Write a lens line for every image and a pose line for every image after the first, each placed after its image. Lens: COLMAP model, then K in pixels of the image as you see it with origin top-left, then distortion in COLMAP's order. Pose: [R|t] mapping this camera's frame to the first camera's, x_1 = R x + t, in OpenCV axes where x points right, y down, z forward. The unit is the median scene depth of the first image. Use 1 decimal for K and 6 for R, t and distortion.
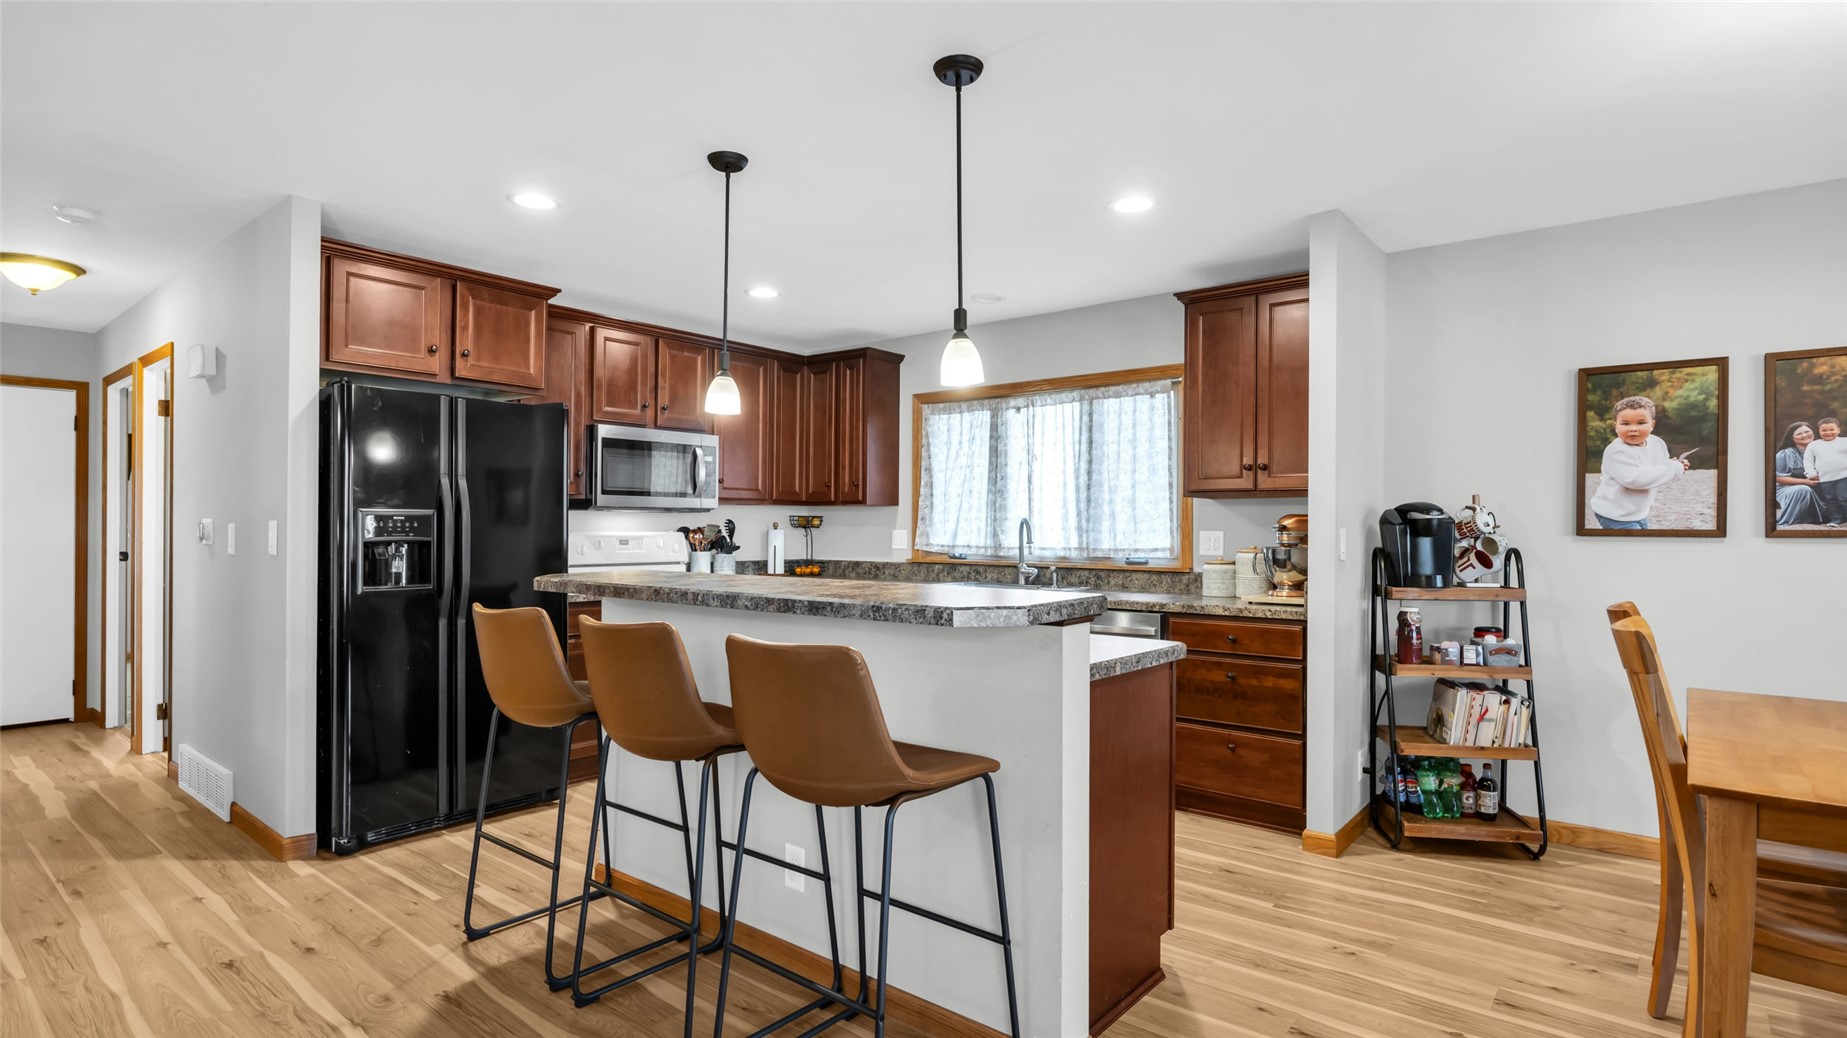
lens RADIAL K [[913.2, 0, 927.8], [0, 913.2, 527.7], [0, 0, 1]] dist [-0.009549, 0.002549]
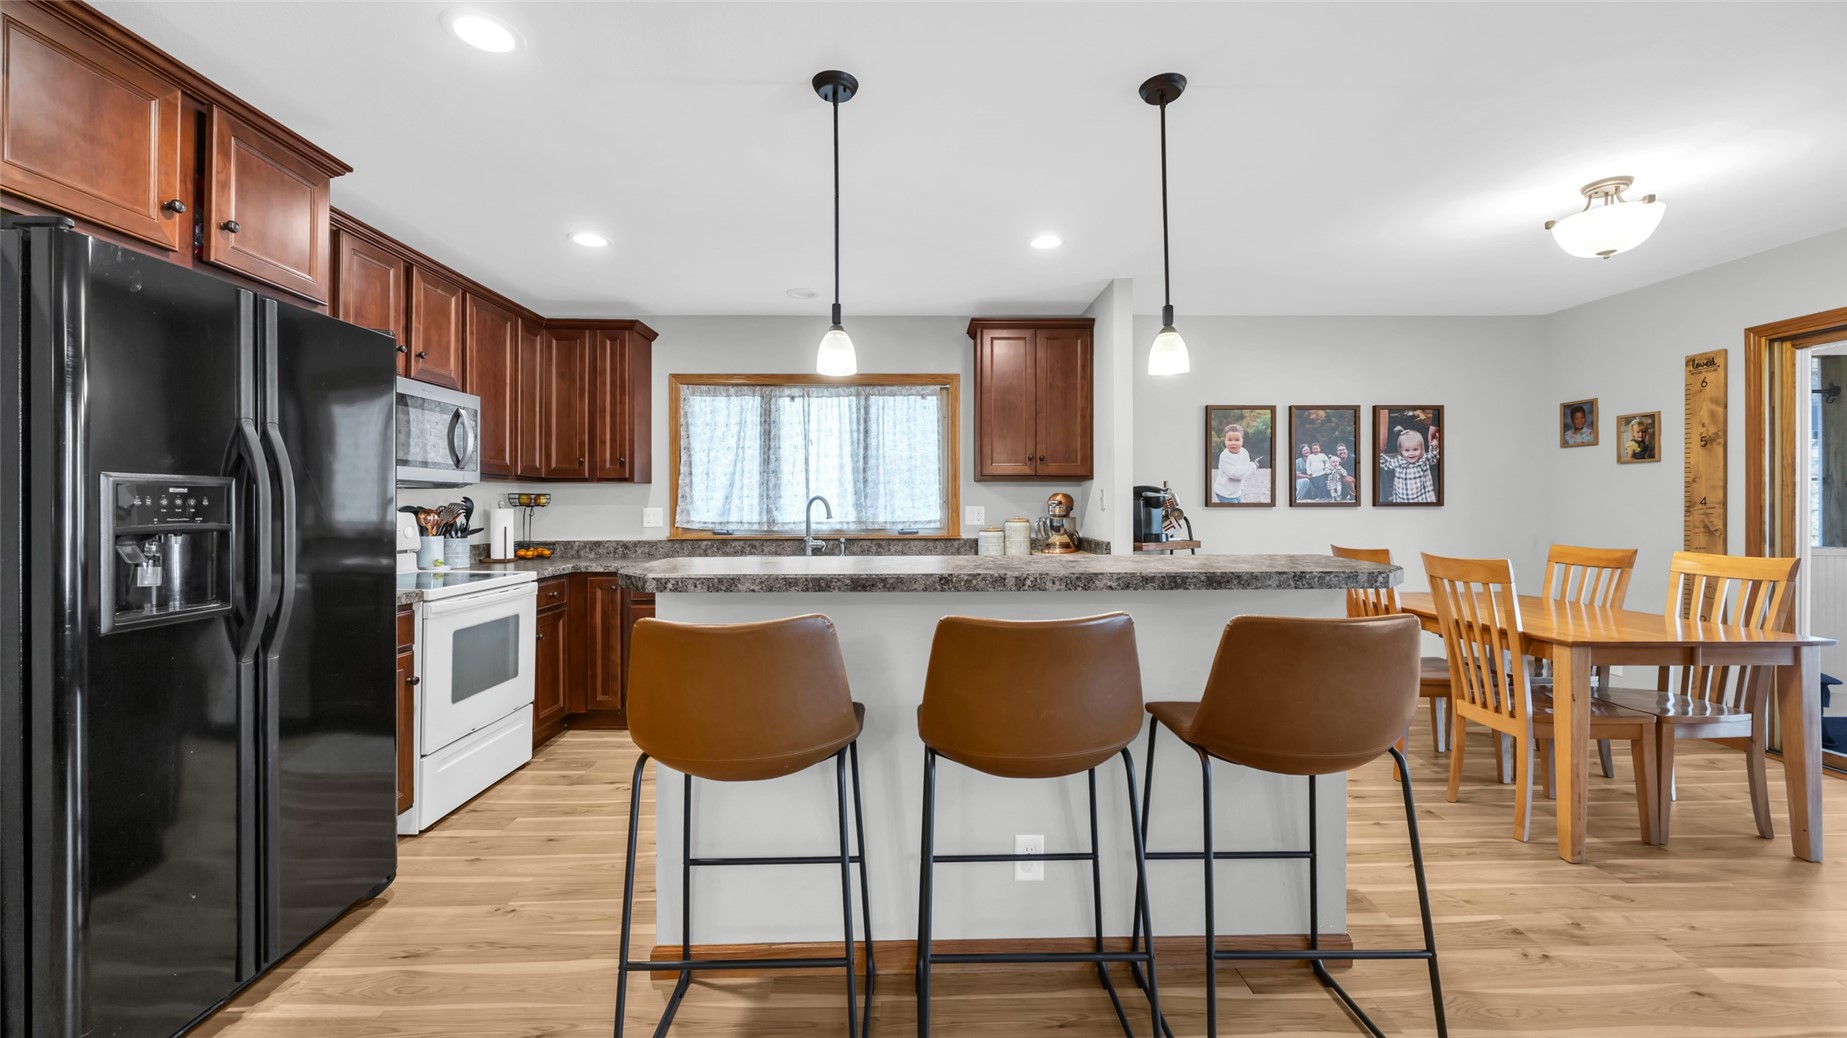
lens RADIAL K [[708.4, 0, 911.6], [0, 708.4, 506.8], [0, 0, 1]] dist [0.001239, -0.000018]
pose [[0.764970, -0.006903, 0.644029, -0.379024], [0.006503, 0.999974, 0.002994, 0.000949], [-0.644033, 0.001898, 0.764995, 0.270236]]
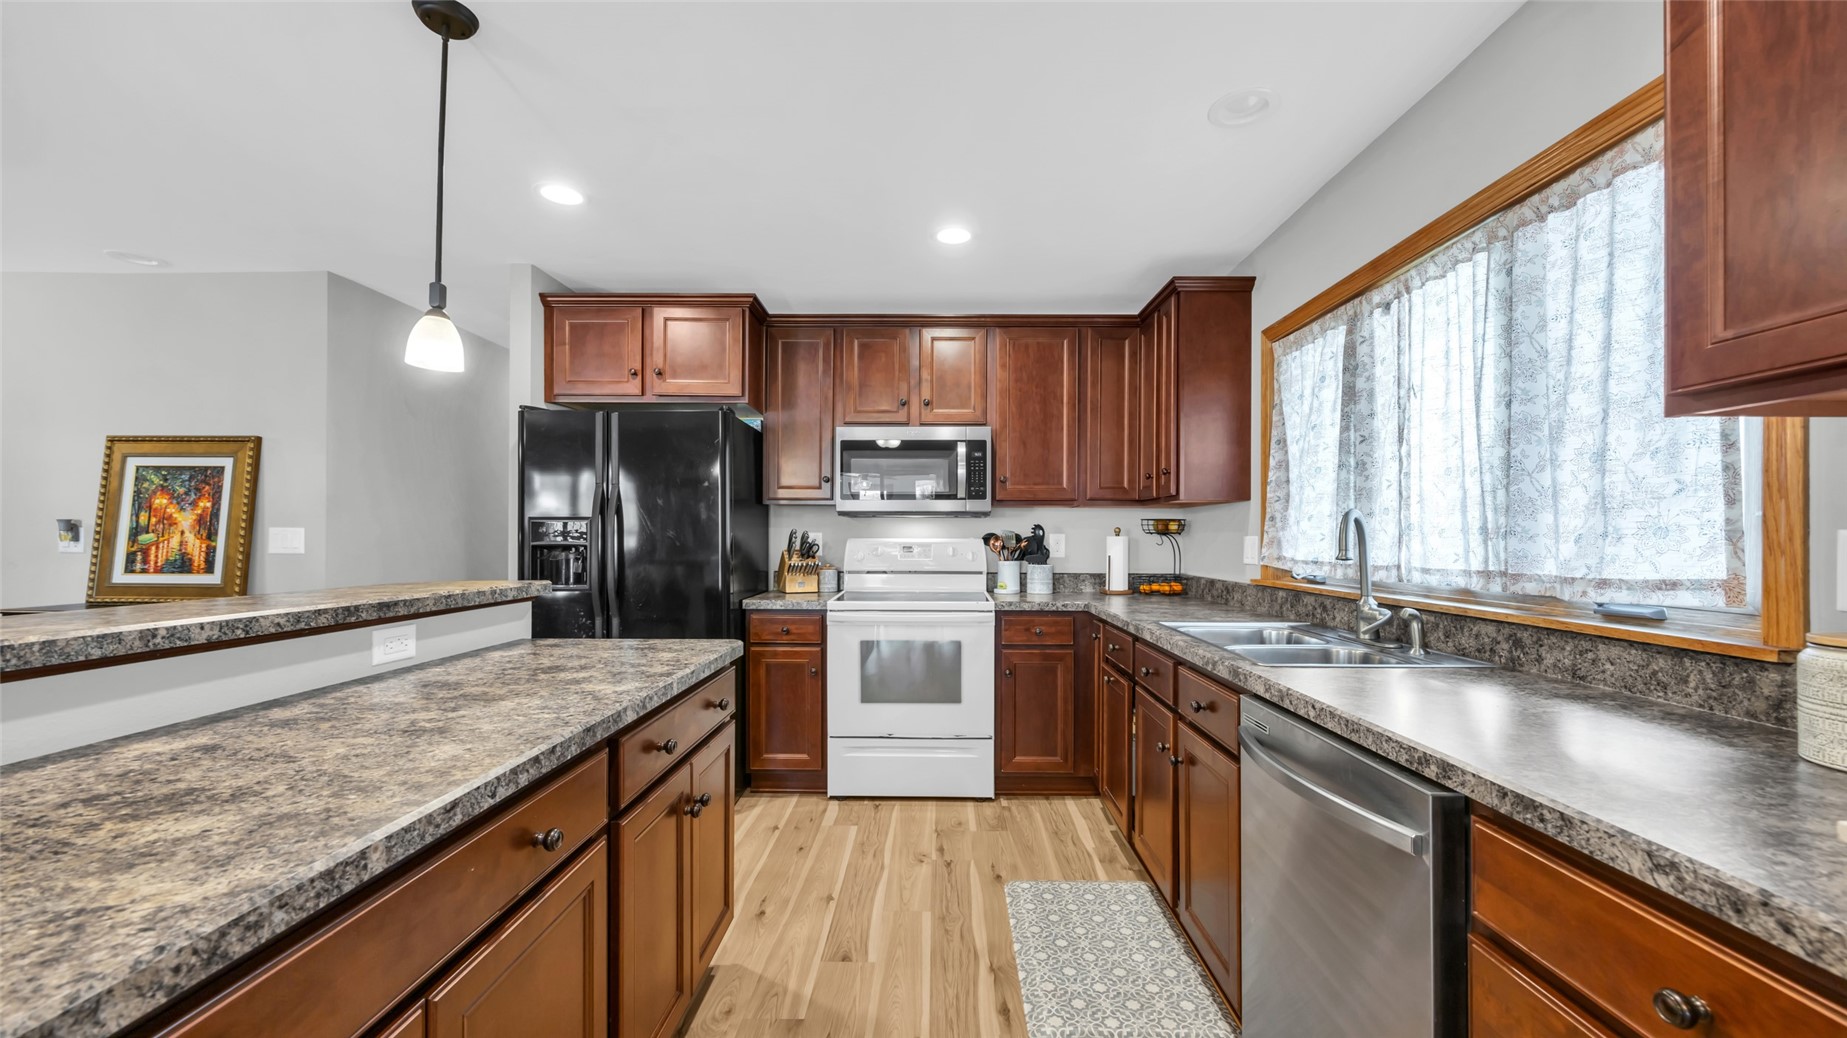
lens RADIAL K [[708.4, 0, 940.3], [0, 708.4, 532.6], [0, 0, 1]] dist [0.001239, -0.000018]
pose [[0.638570, -0.006960, -0.769533, 0.272666], [-0.001642, 0.999945, -0.010407, 0.006914], [0.769562, 0.007909, 0.638523, 0.588963]]
